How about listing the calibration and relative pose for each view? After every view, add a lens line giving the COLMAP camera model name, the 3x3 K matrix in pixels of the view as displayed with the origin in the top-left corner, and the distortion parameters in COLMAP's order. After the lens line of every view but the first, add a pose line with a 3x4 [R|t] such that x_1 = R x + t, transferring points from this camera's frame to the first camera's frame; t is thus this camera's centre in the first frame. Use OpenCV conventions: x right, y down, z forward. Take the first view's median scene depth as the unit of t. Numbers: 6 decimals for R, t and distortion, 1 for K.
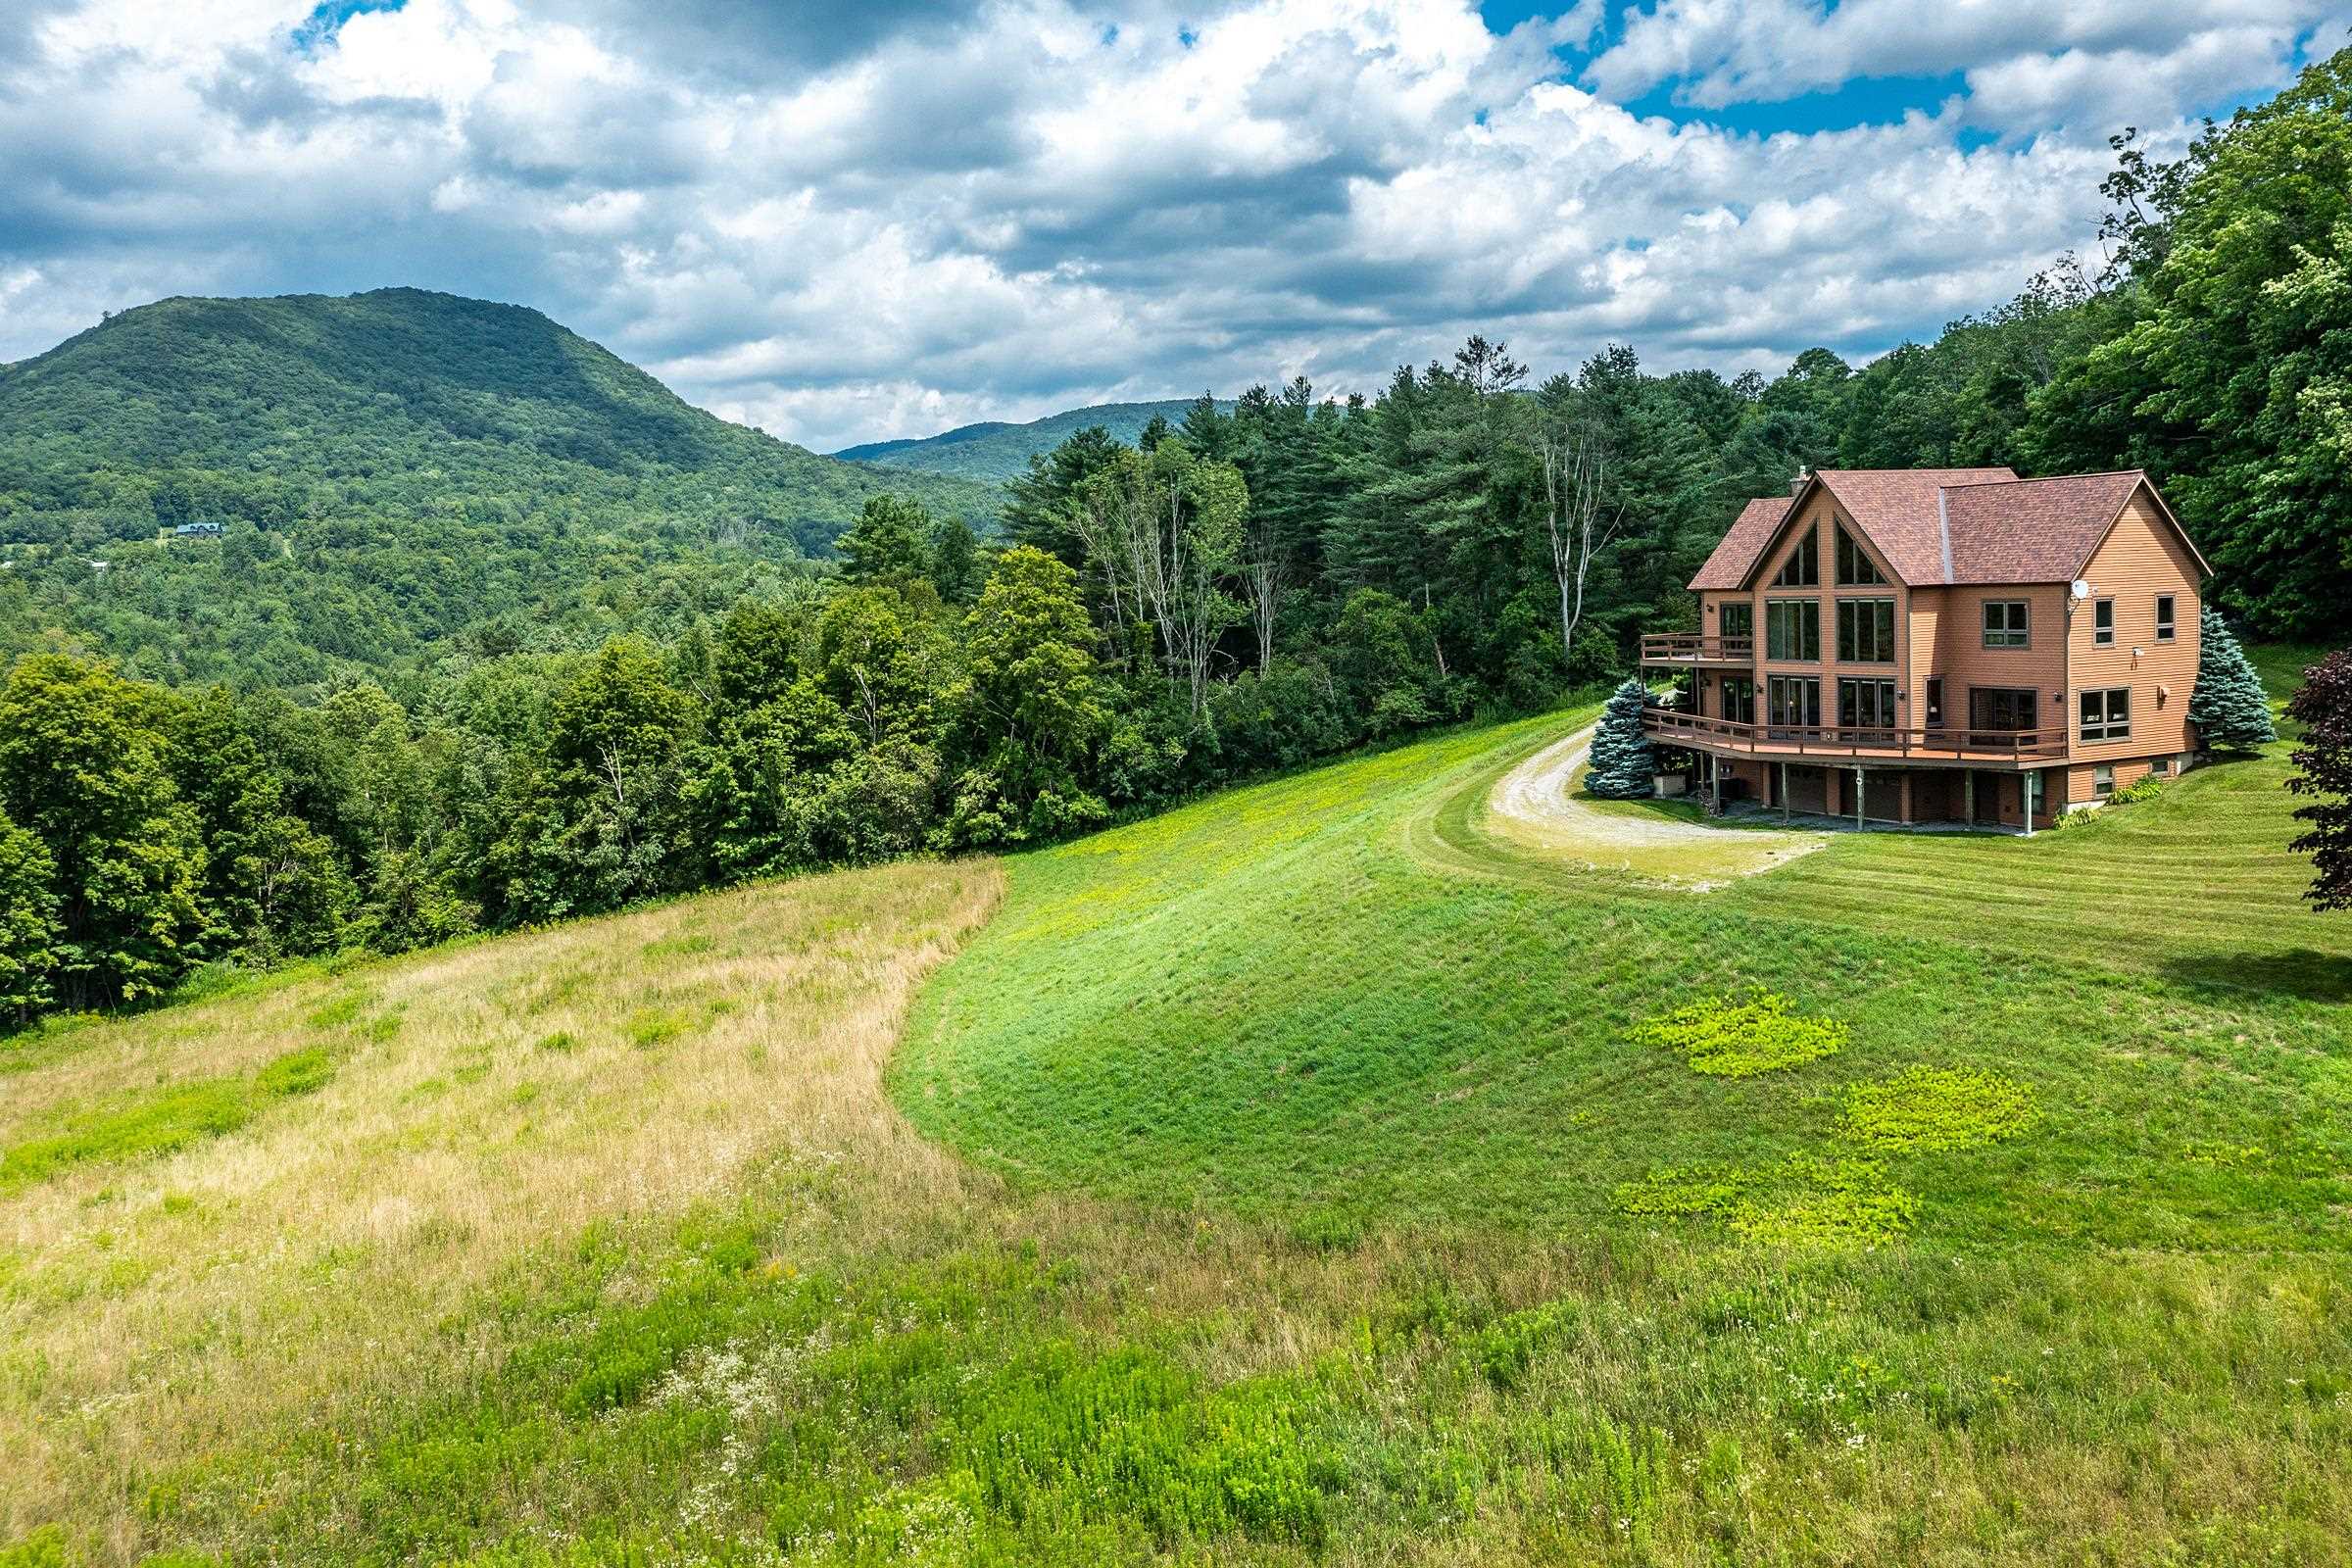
lens RADIAL K [[1972.2, 0, 1136.7], [0, 1972.2, 733.7], [0, 0, 1]] dist [-0.005400, 0.002283]
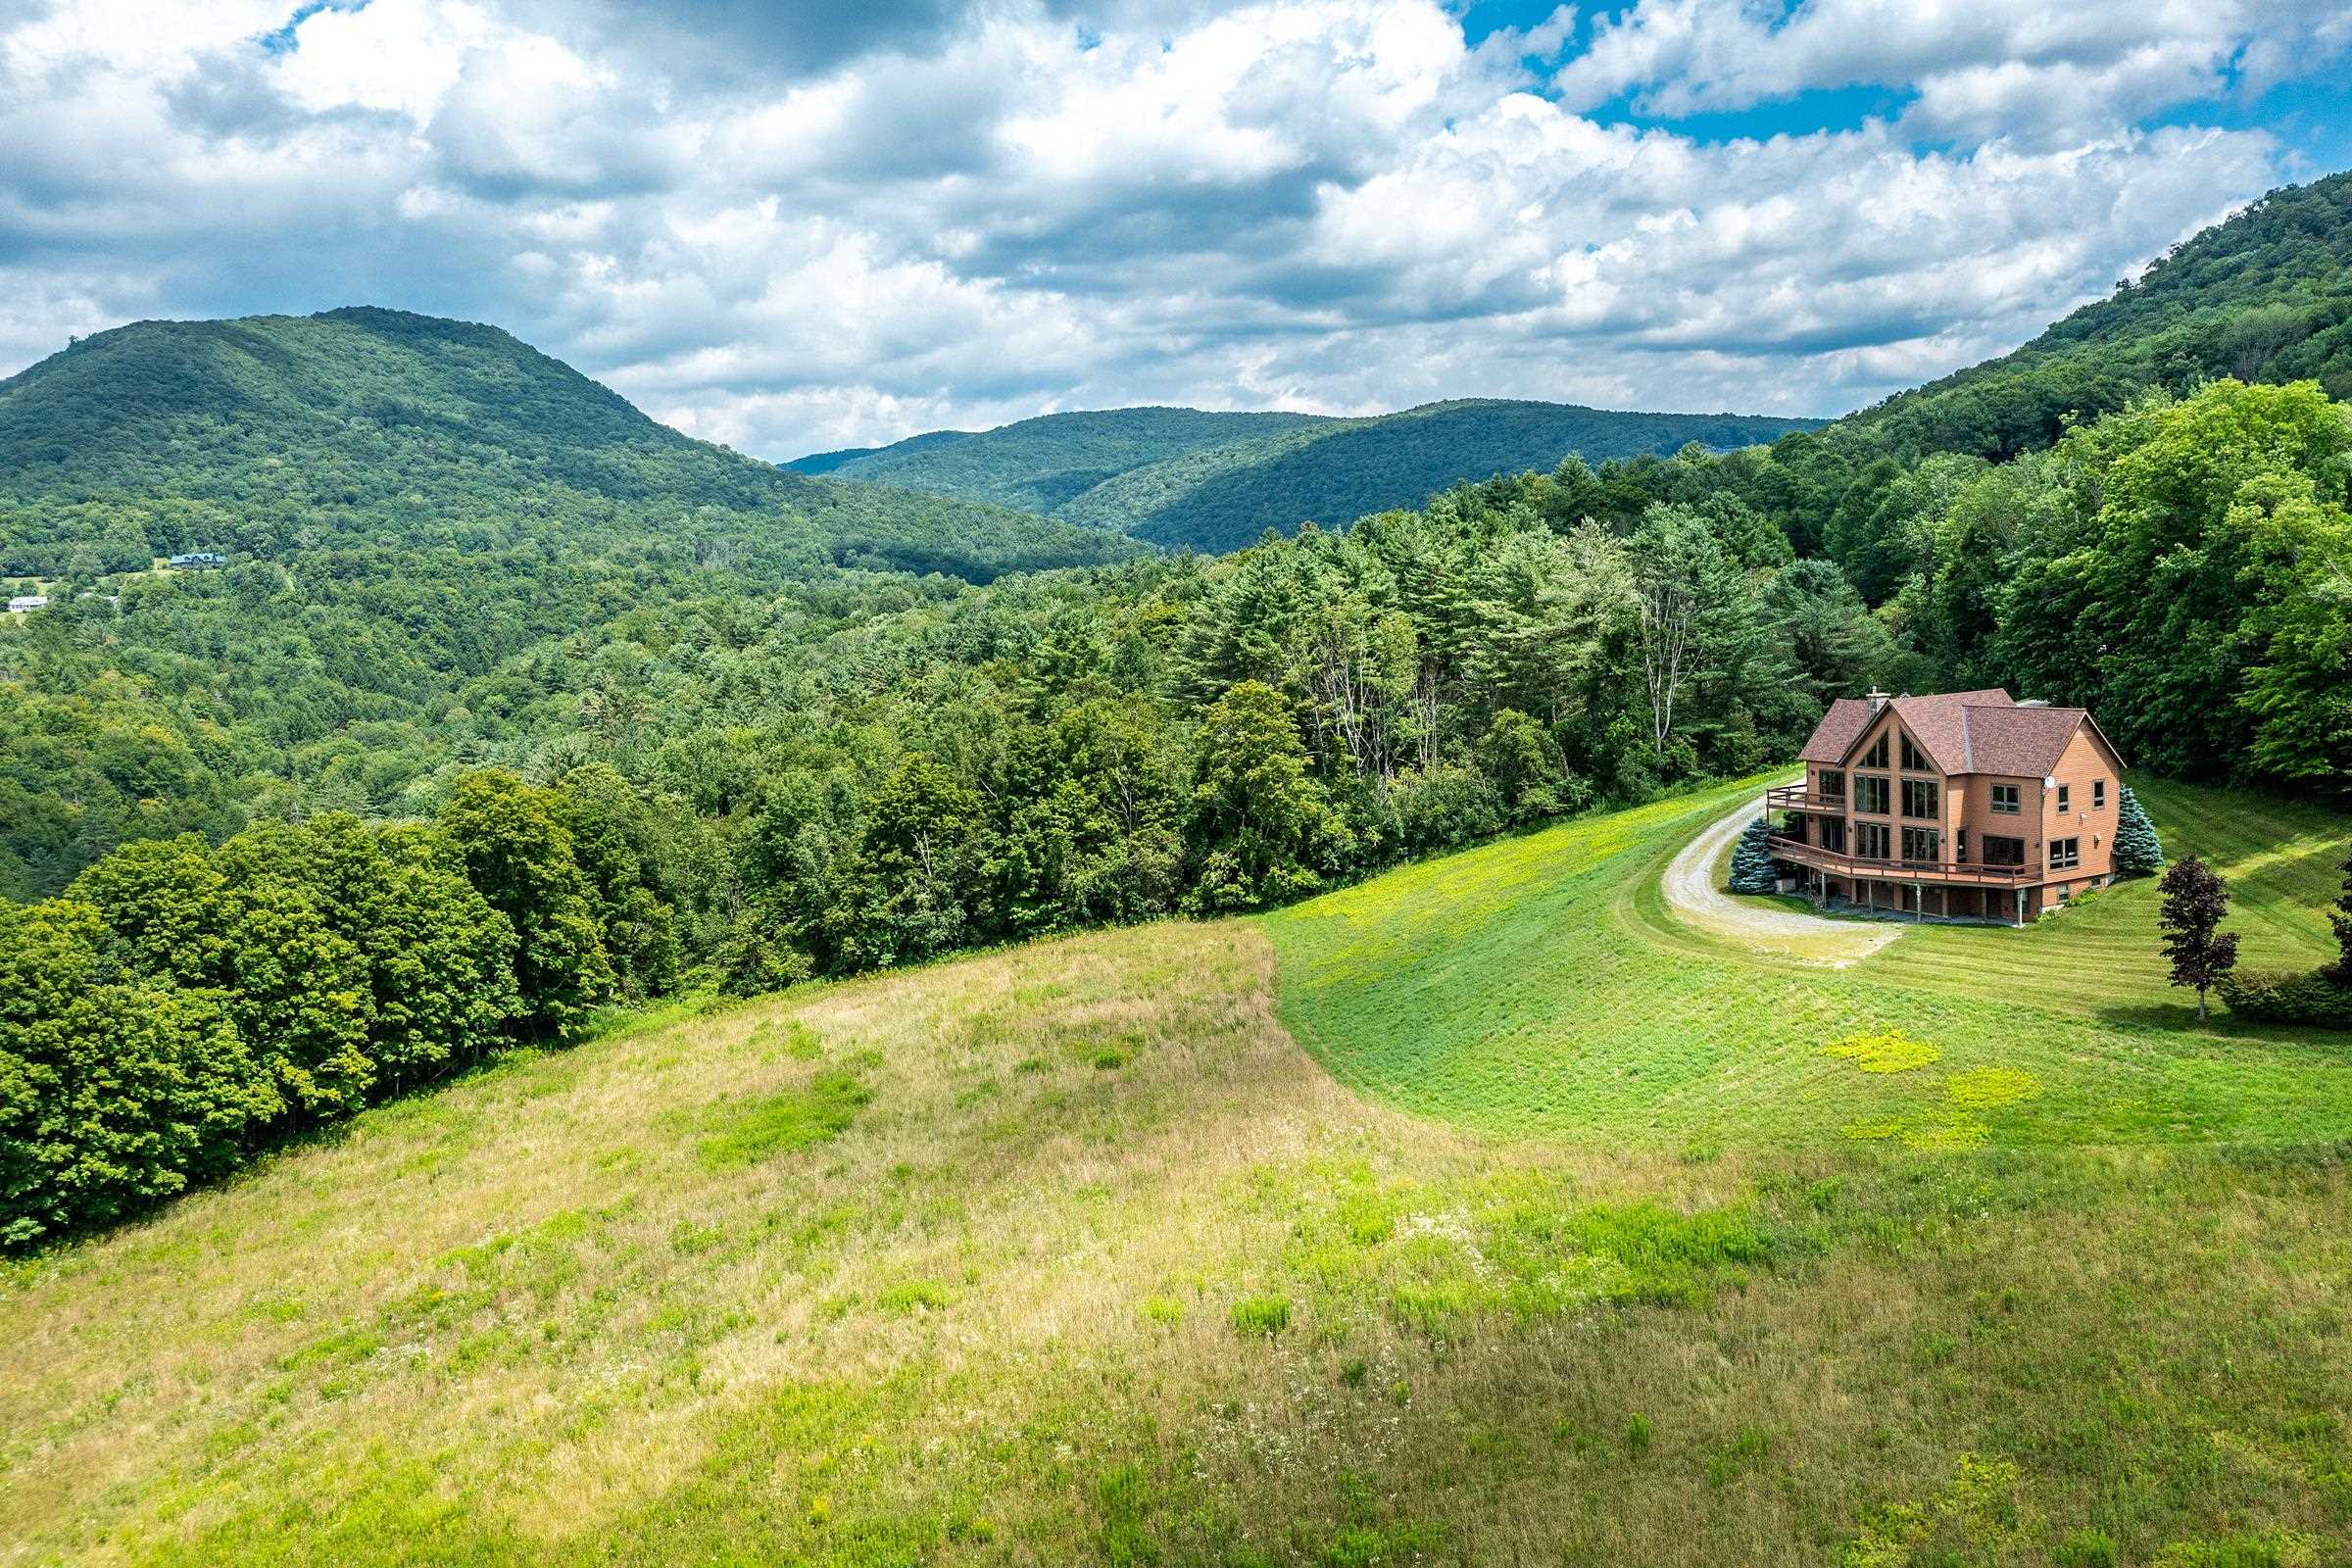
lens RADIAL K [[1972.1, 0, 1176.0], [0, 1972.1, 784.0], [0, 0, 1]] dist [-0.003026, 0.000583]
pose [[0.998882, -0.014394, 0.045027, -0.165946], [0.013306, 0.999614, 0.024383, -0.058390], [-0.045361, -0.023757, 0.998688, -0.314203]]
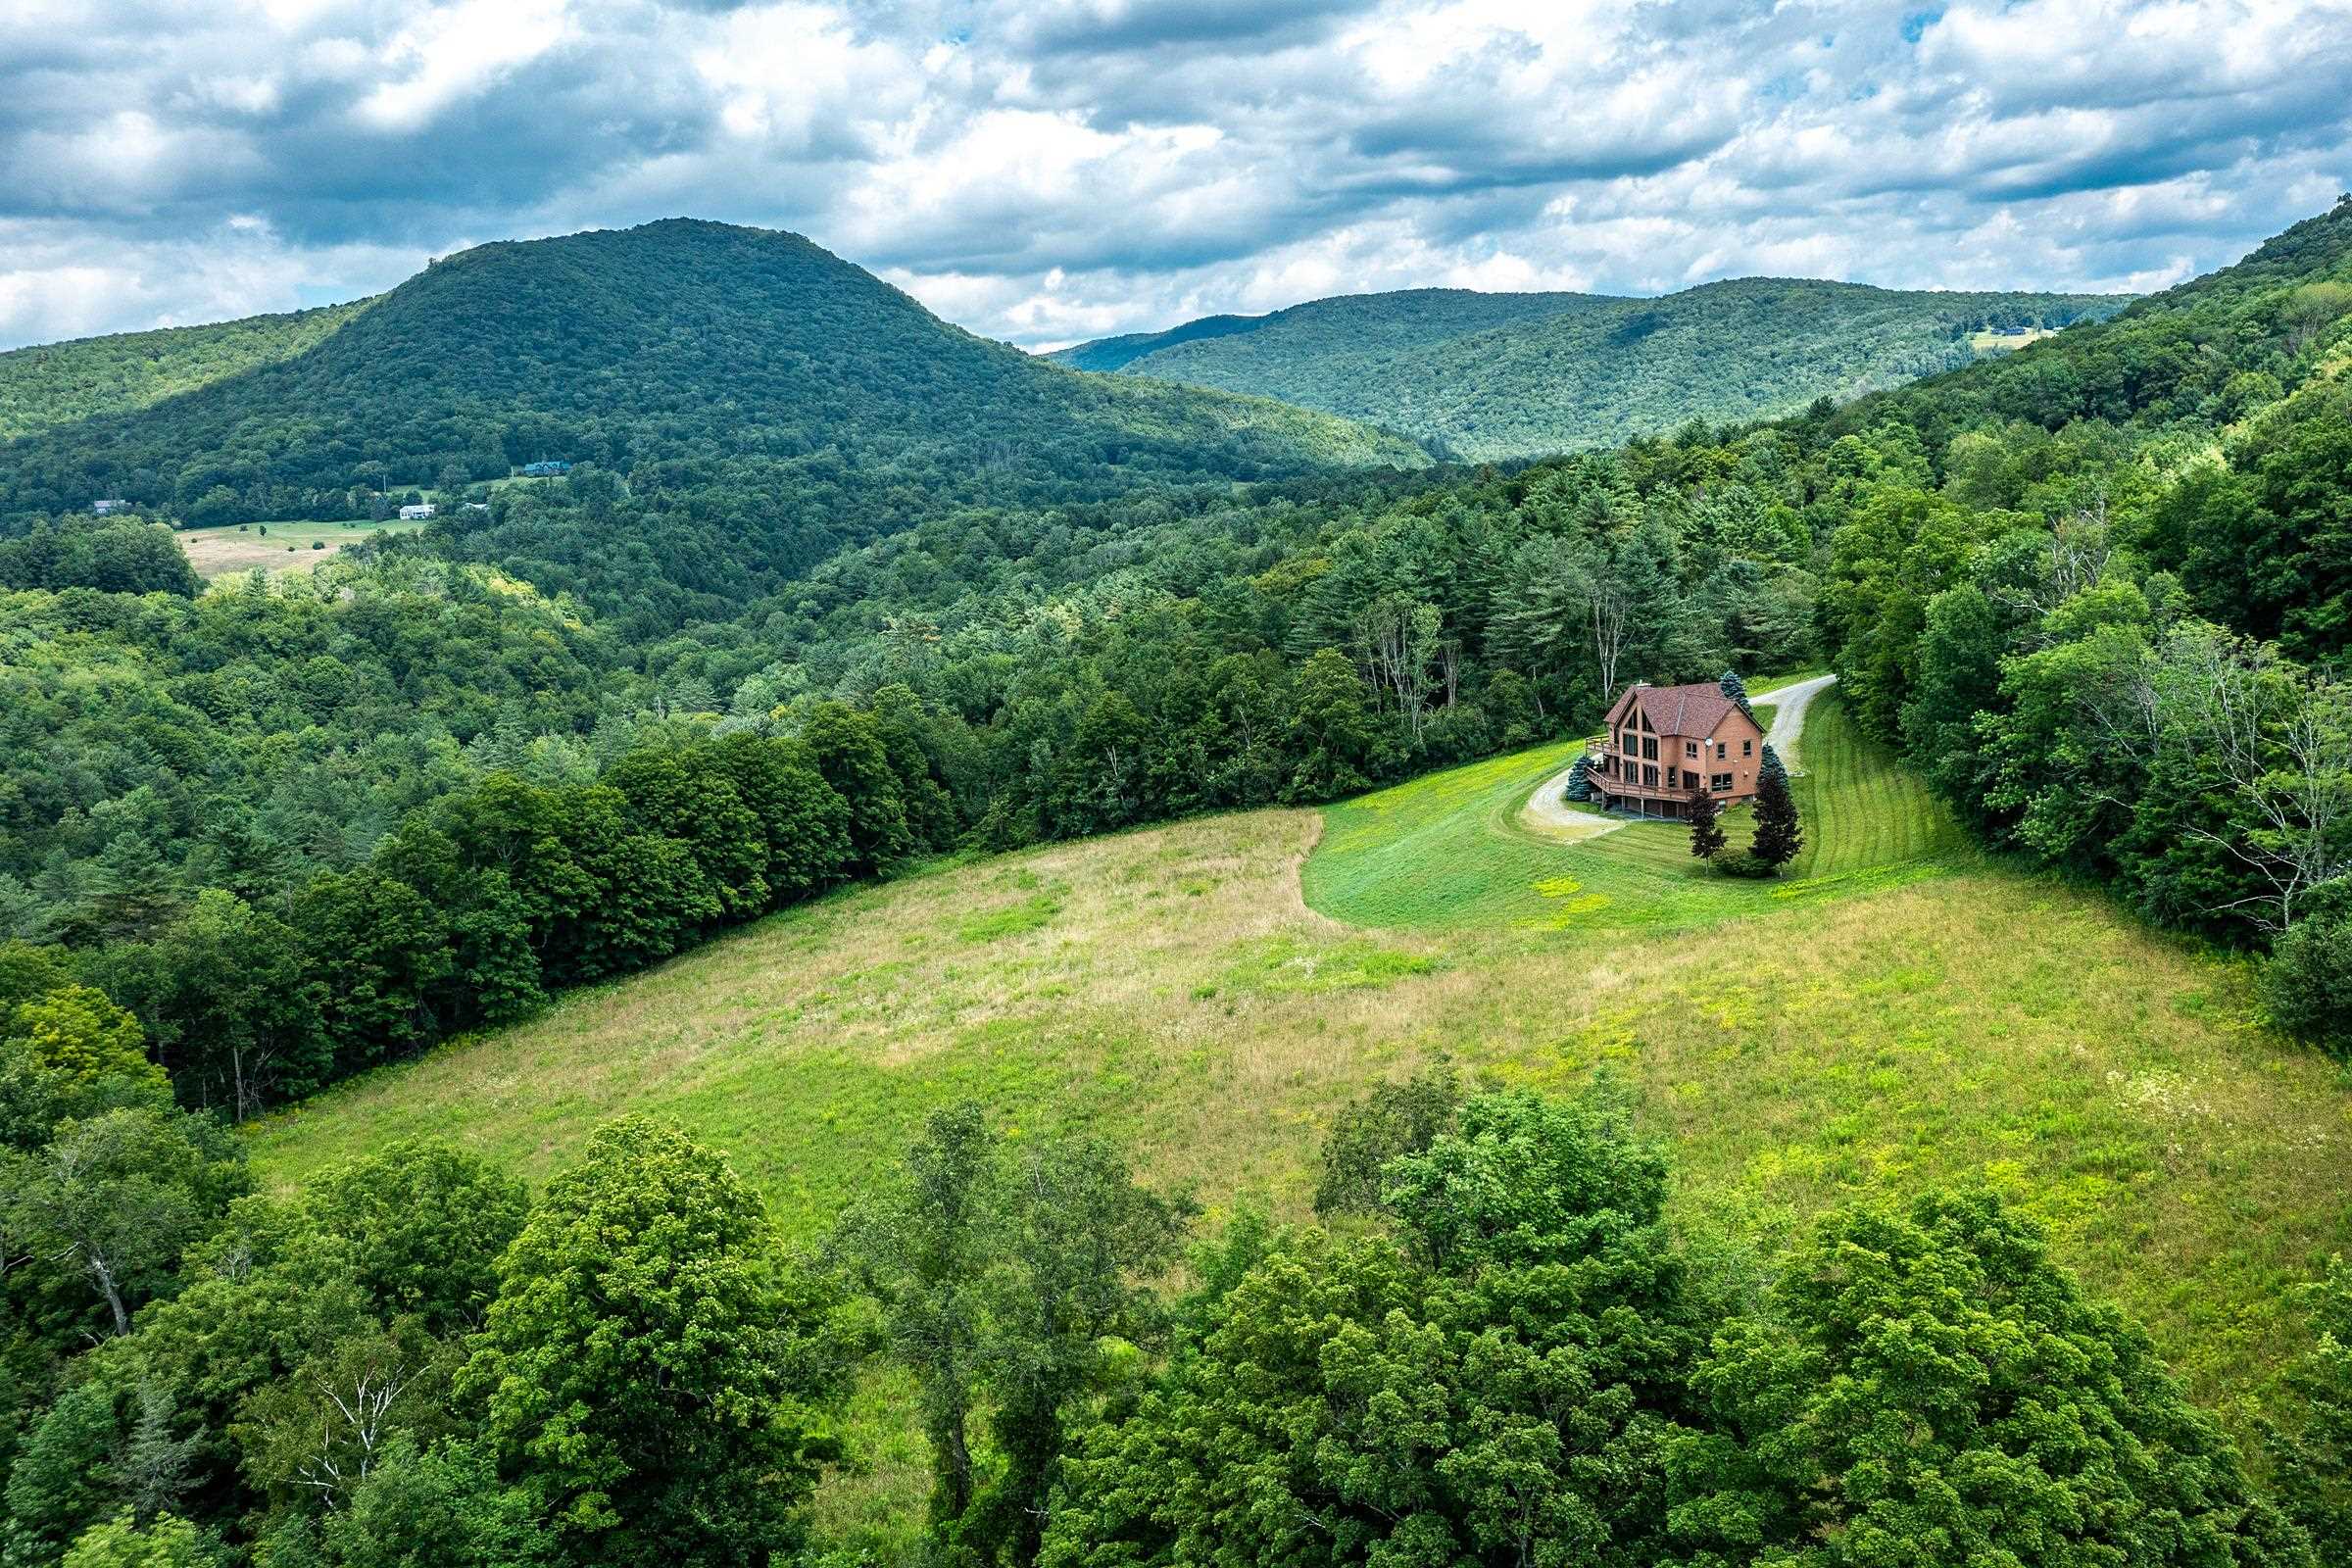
lens RADIAL K [[1972.1, 0, 1176.0], [0, 1972.1, 784.0], [0, 0, 1]] dist [-0.003026, 0.000583]
pose [[0.995362, -0.000107, -0.096204, -0.017658], [0.008266, 0.996396, 0.084423, -0.126928], [0.095848, -0.084827, 0.991775, -0.966231]]
